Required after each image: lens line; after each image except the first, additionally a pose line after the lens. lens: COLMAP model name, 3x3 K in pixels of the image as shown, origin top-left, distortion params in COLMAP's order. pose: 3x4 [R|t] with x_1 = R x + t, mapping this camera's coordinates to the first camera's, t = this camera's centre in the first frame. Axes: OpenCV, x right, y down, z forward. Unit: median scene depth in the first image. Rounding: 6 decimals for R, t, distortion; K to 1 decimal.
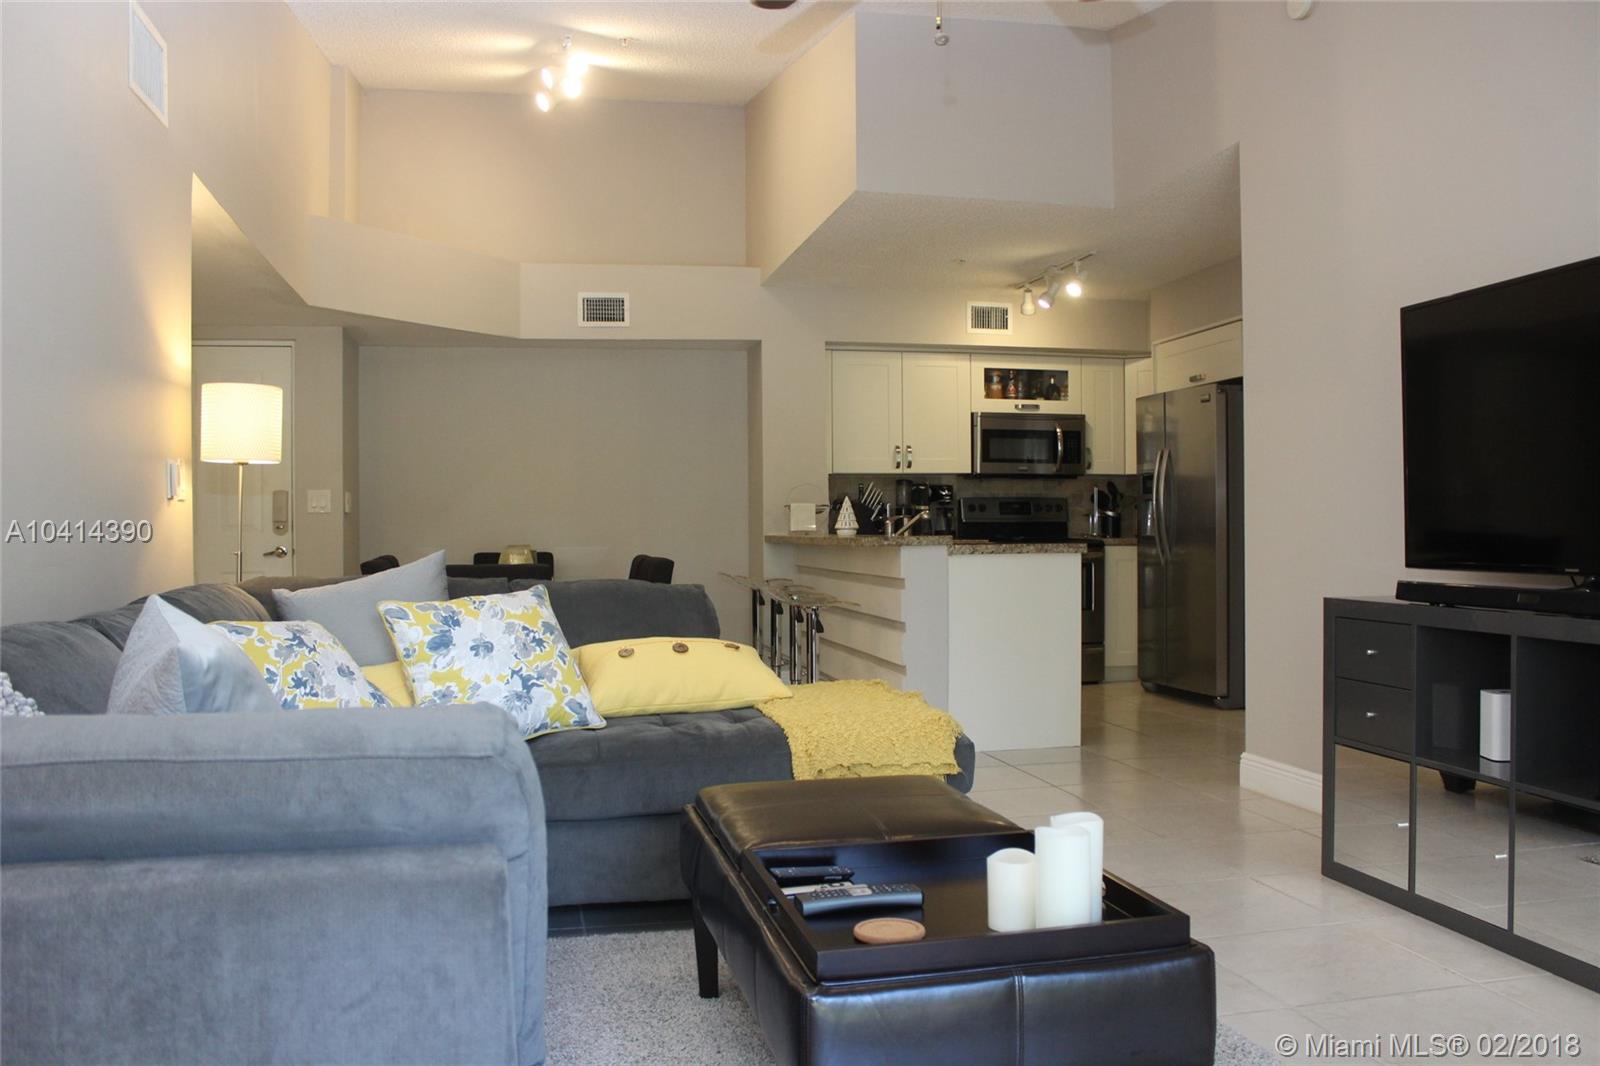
lens RADIAL K [[1326.3, 0, 800.0], [0, 1326.3, 533.0], [0, 0, 1]] dist [-0.160828, 0.140823]
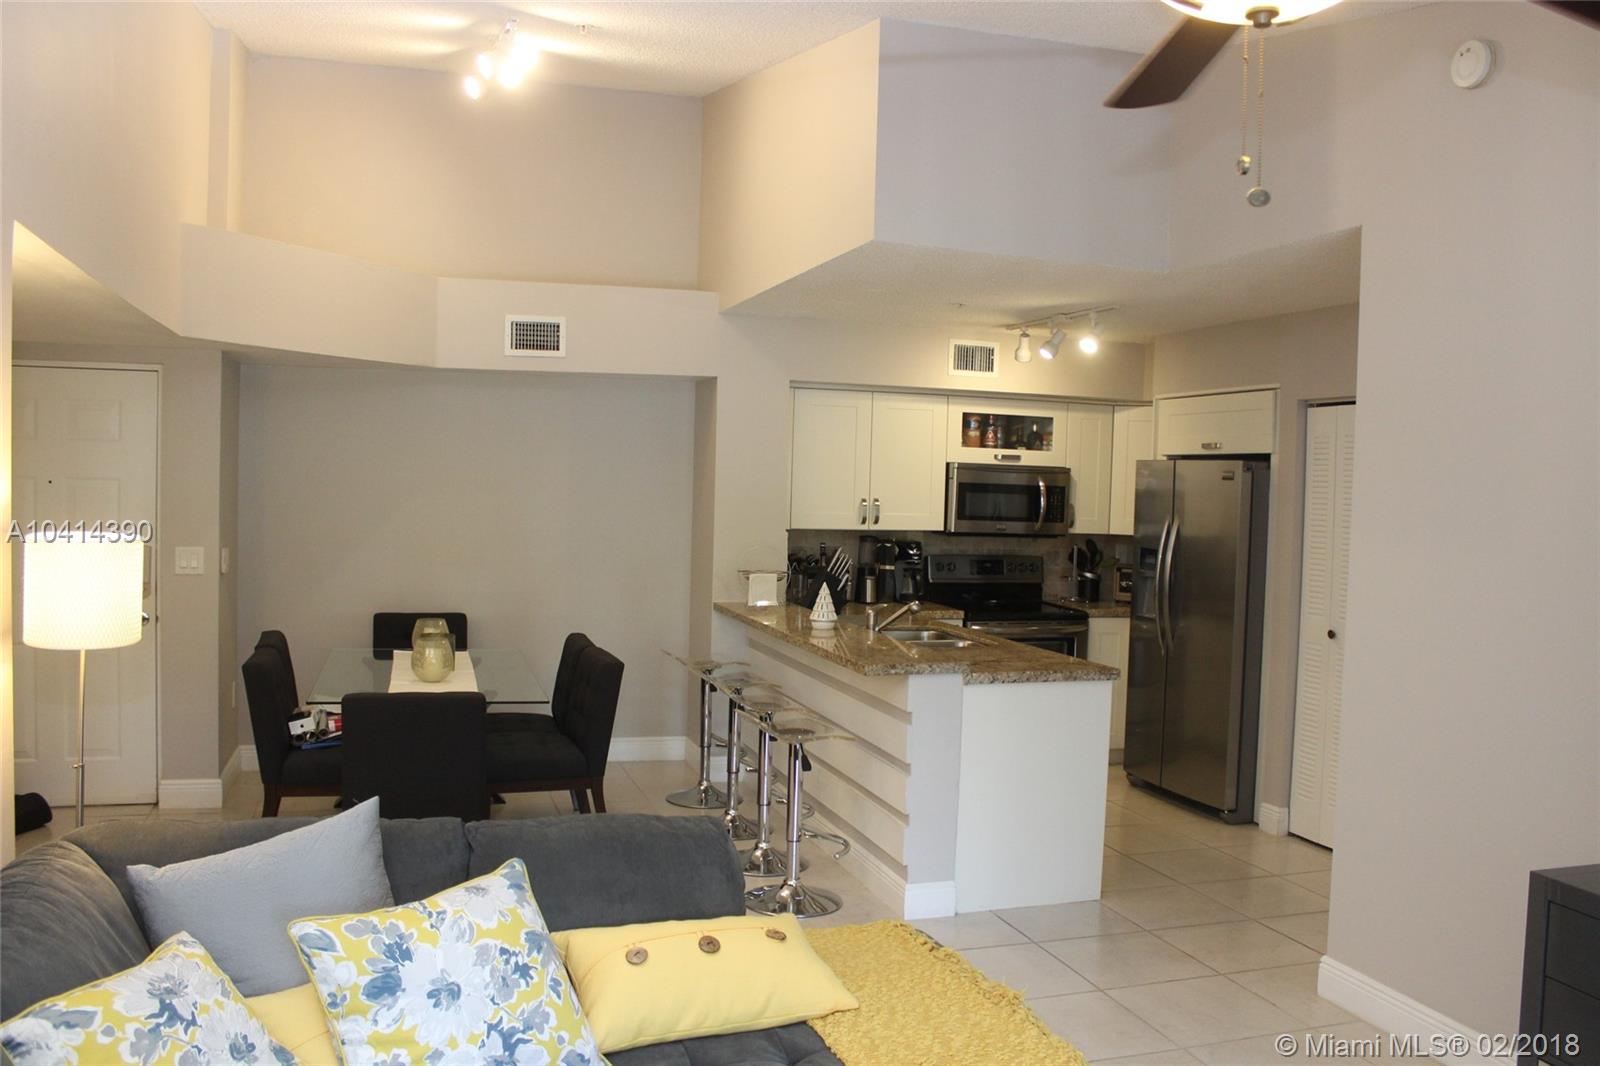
lens RADIAL K [[1326.3, 0, 800.0], [0, 1326.3, 533.0], [0, 0, 1]] dist [-0.160828, 0.140823]
pose [[0.995210, 0.031403, 0.092575, -0.065447], [-0.034763, 0.998785, 0.034918, -0.095414], [-0.091366, -0.037969, 0.995093, 0.163756]]
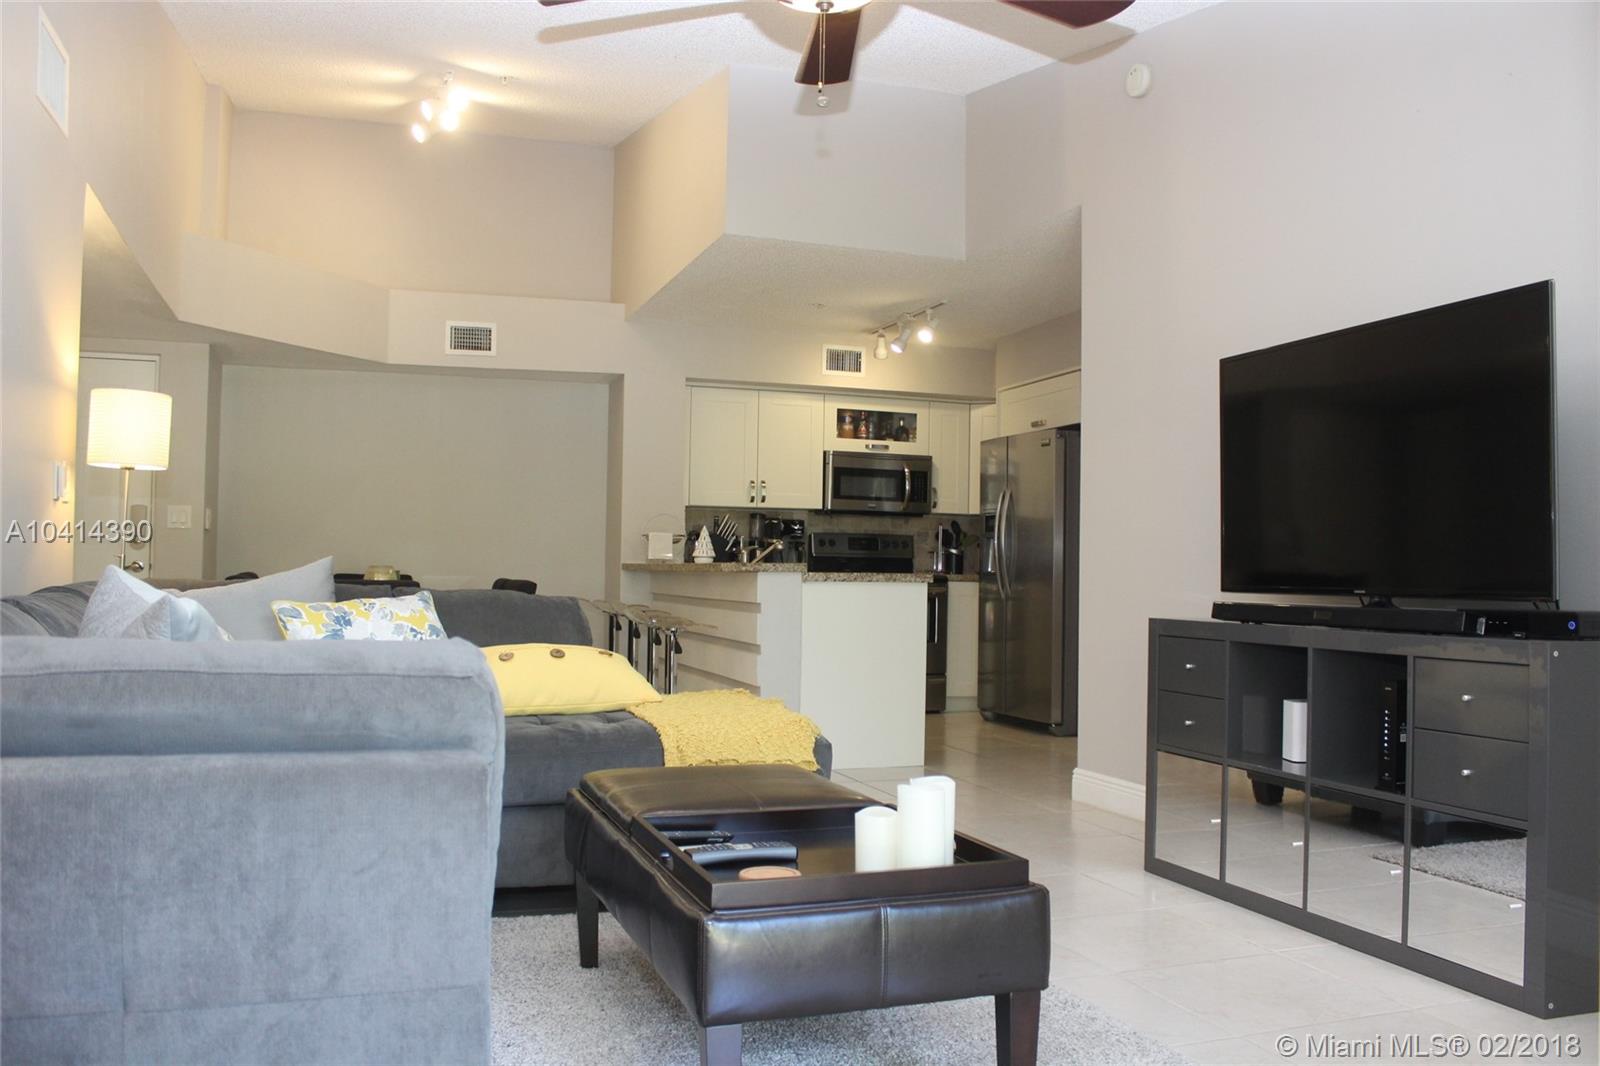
lens RADIAL K [[1326.3, 0, 800.0], [0, 1326.3, 533.0], [0, 0, 1]] dist [-0.160828, 0.140823]
pose [[0.992689, 0.025777, 0.117918, -0.013986], [-0.021913, 0.999184, -0.033943, 0.012576], [-0.118696, 0.031111, 0.992443, -0.043136]]
